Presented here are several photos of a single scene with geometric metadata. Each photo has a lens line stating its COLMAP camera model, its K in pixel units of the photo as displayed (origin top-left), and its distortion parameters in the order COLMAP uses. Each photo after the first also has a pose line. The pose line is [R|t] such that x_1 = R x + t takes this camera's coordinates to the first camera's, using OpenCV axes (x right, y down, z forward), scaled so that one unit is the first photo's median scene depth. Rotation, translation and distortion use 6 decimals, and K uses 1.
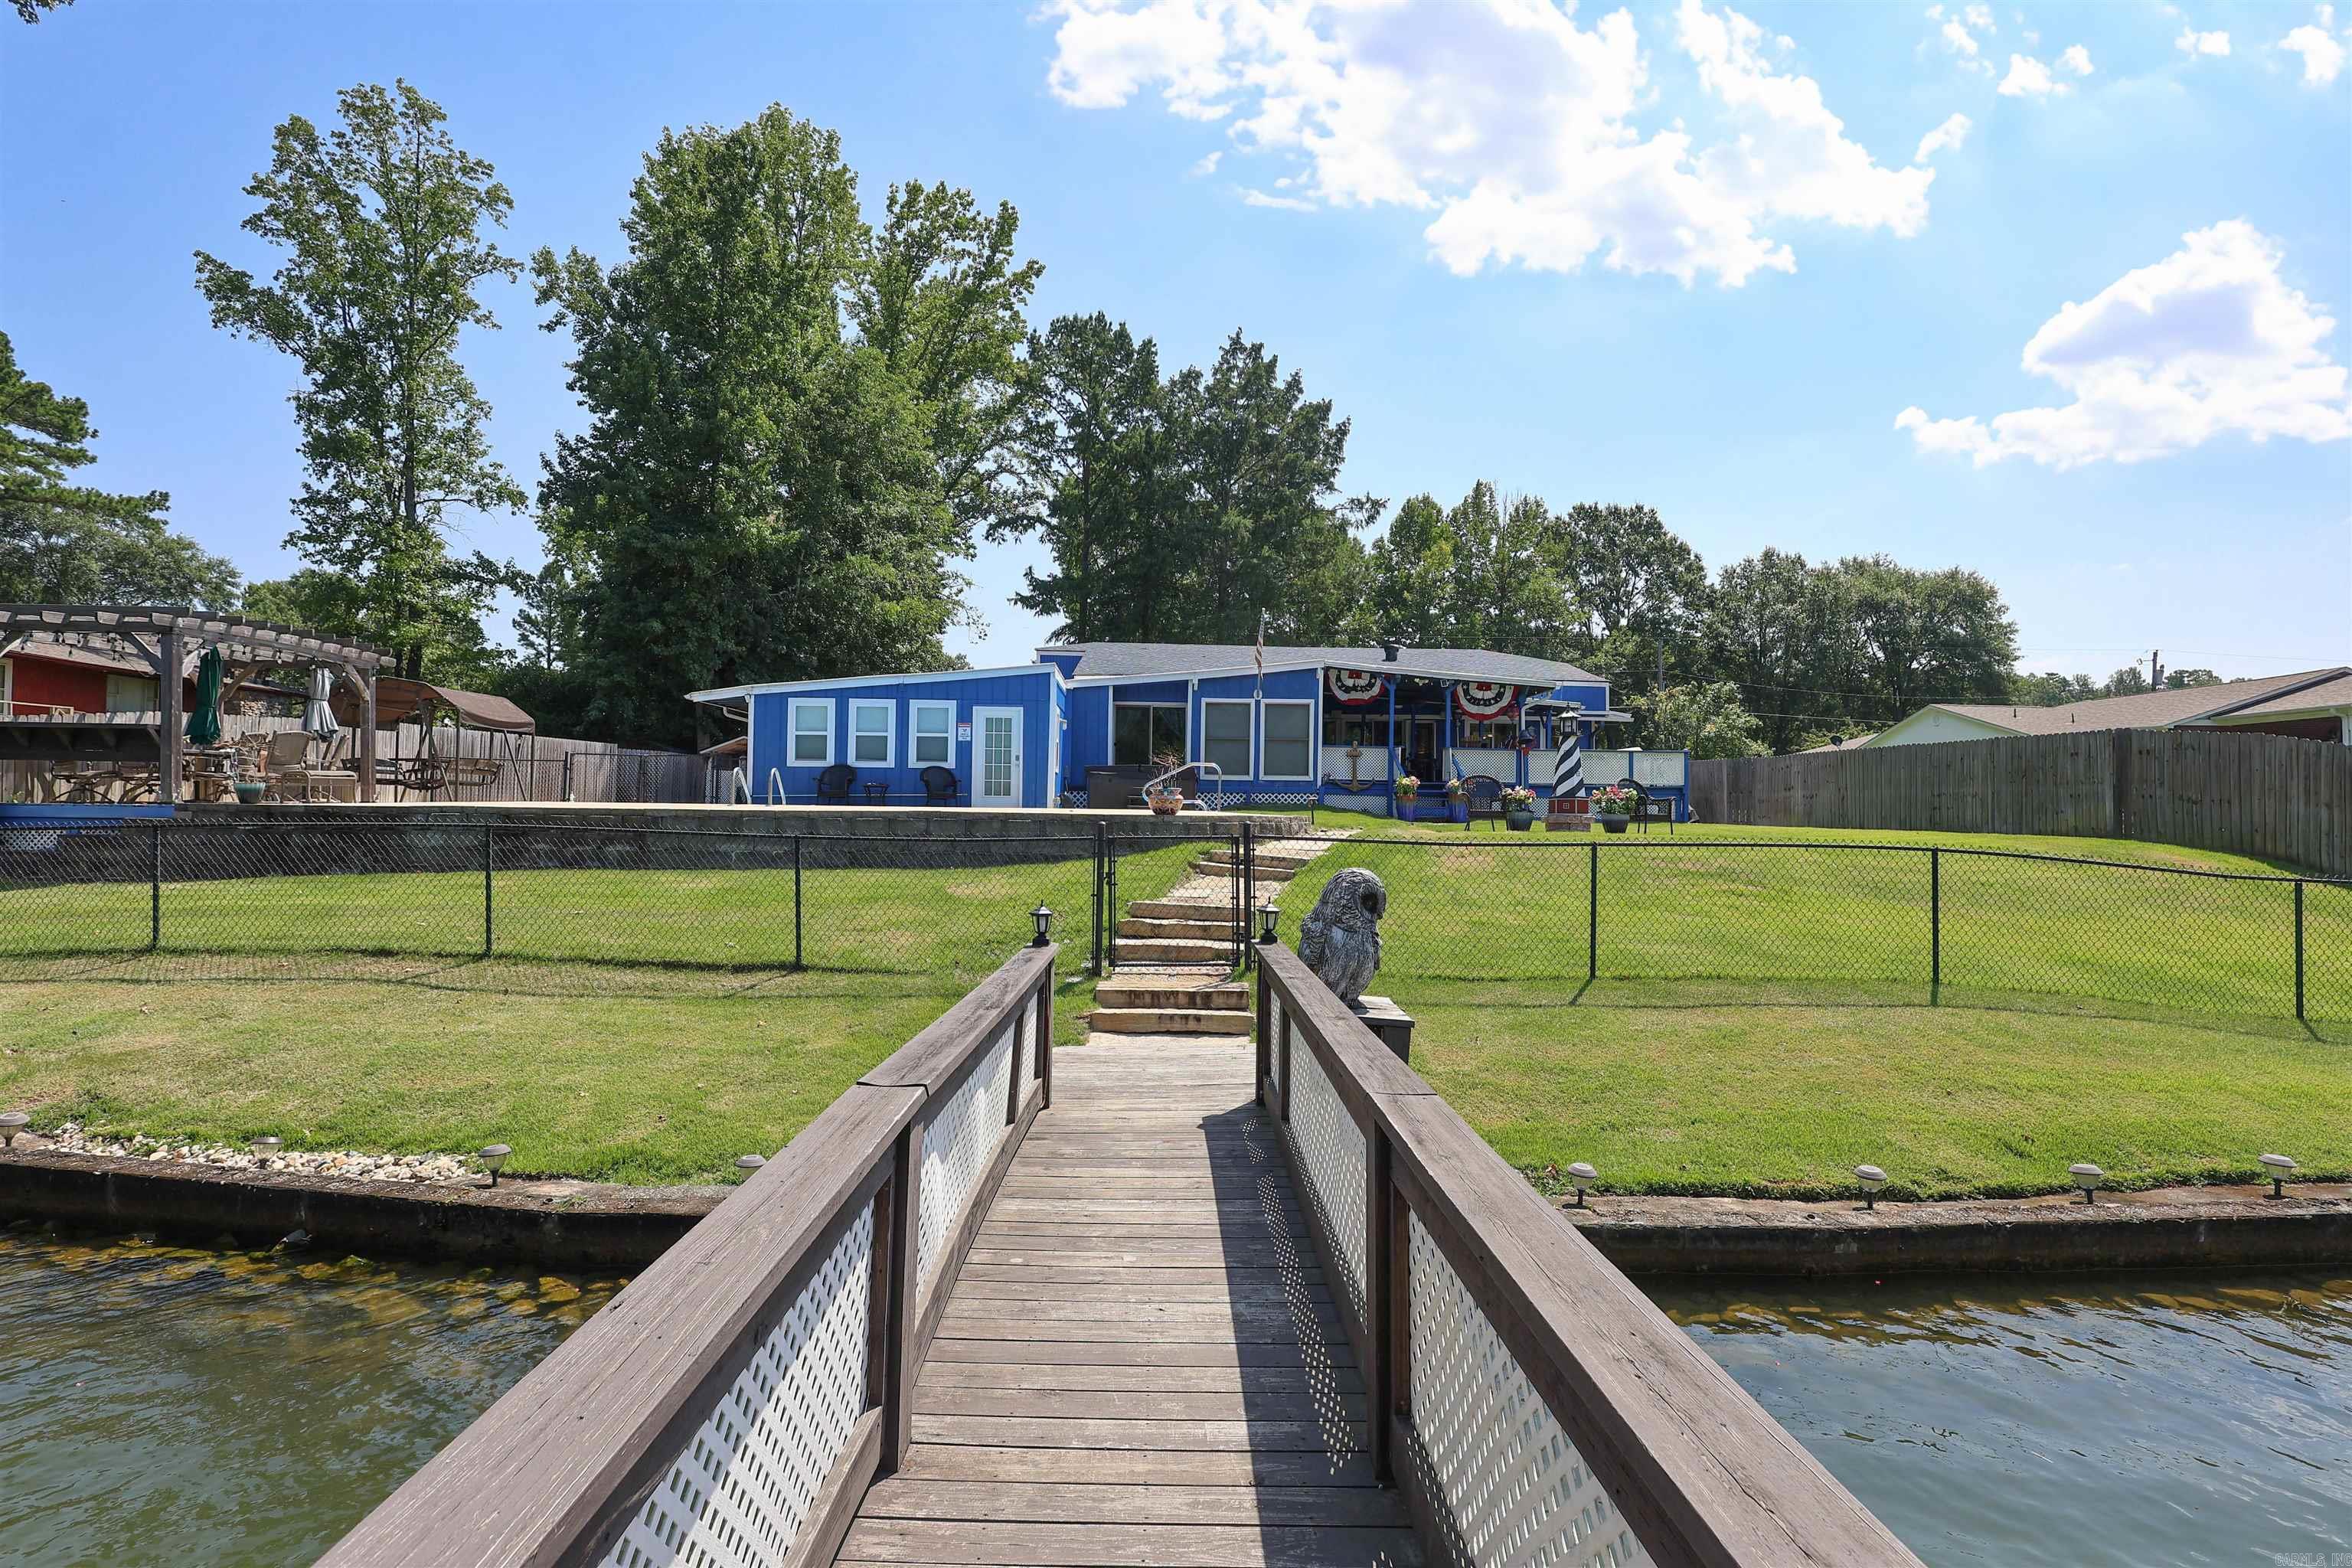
lens RADIAL K [[1088.4, 0, 1174.2], [0, 1088.4, 786.9], [0, 0, 1]] dist [-0.000526, 0.002423]
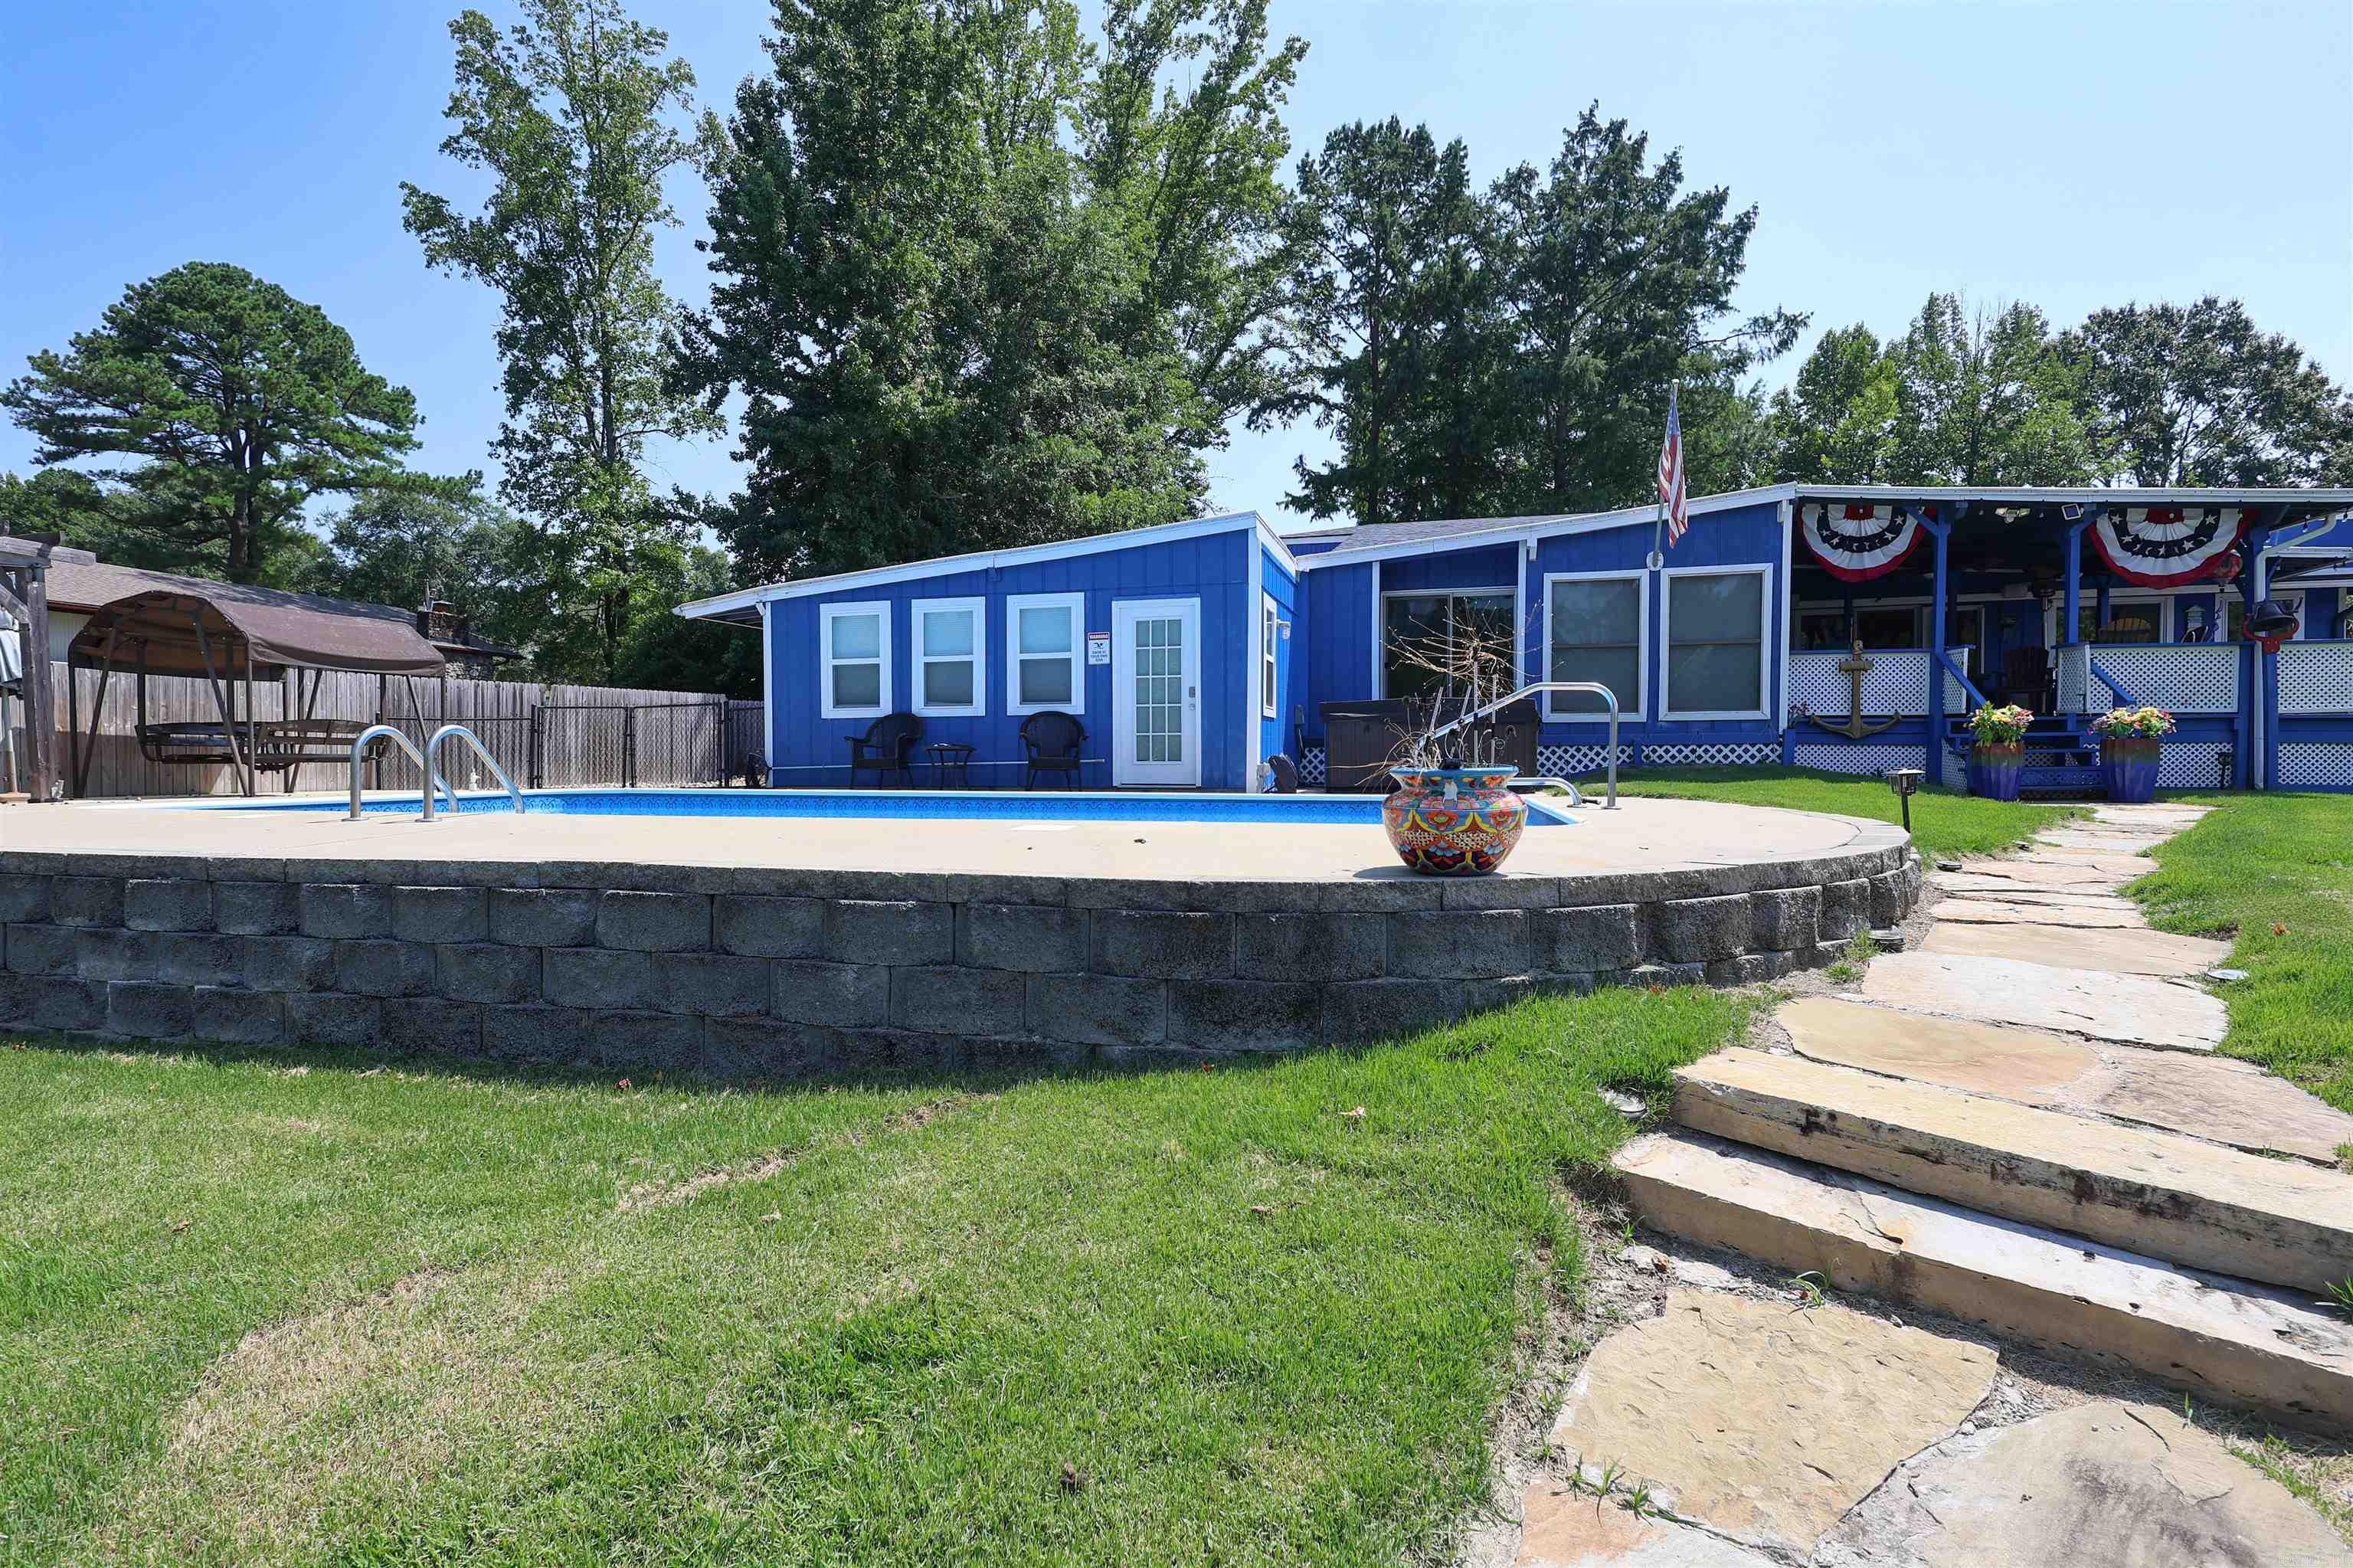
lens RADIAL K [[1088.9, 0, 1152.0], [0, 1088.9, 793.1], [0, 0, 1]] dist [-0.000526, 0.002423]
pose [[0.953596, -0.005871, -0.301033, 0.000576], [0.022749, 0.998357, 0.052593, -0.002769], [0.300229, -0.057001, 0.952162, 0.257496]]
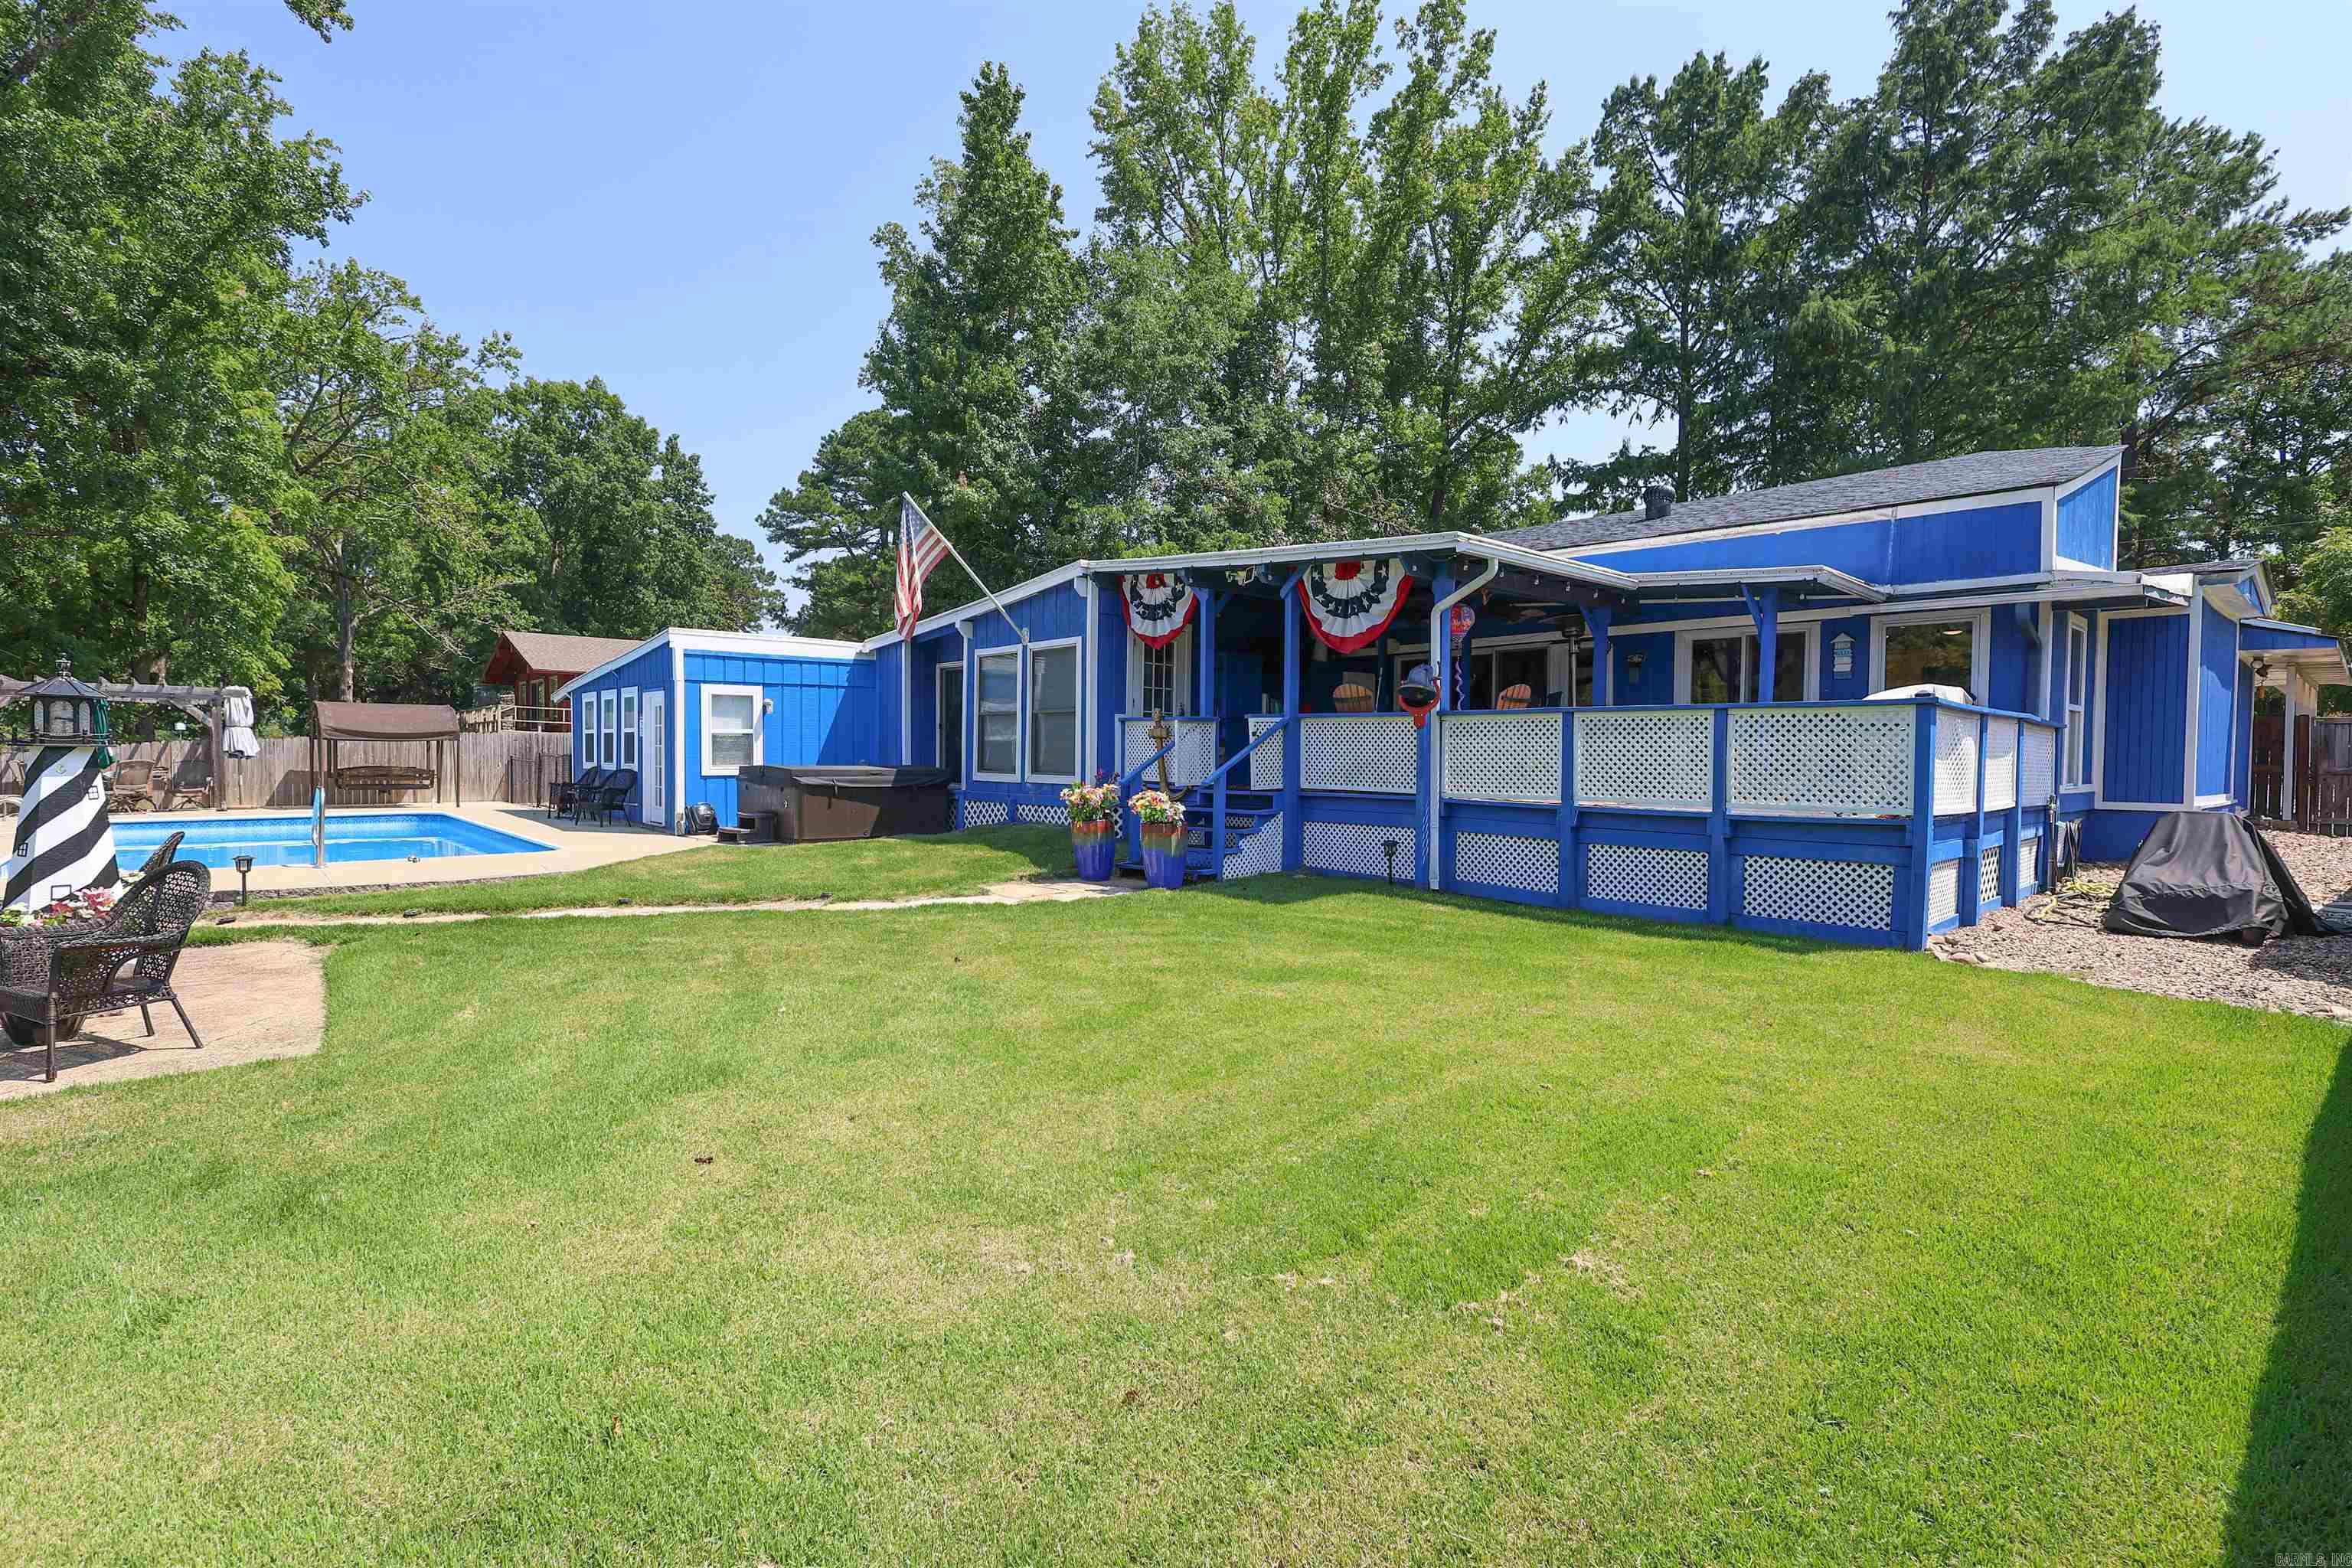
lens RADIAL K [[1088.4, 0, 1181.6], [0, 1088.4, 782.2], [0, 0, 1]] dist [-0.000526, 0.002423]
pose [[0.641762, 0.012120, -0.766808, 0.370512], [0.019113, 0.999312, 0.031792, -0.014682], [0.766665, -0.035059, 0.641089, 0.434154]]
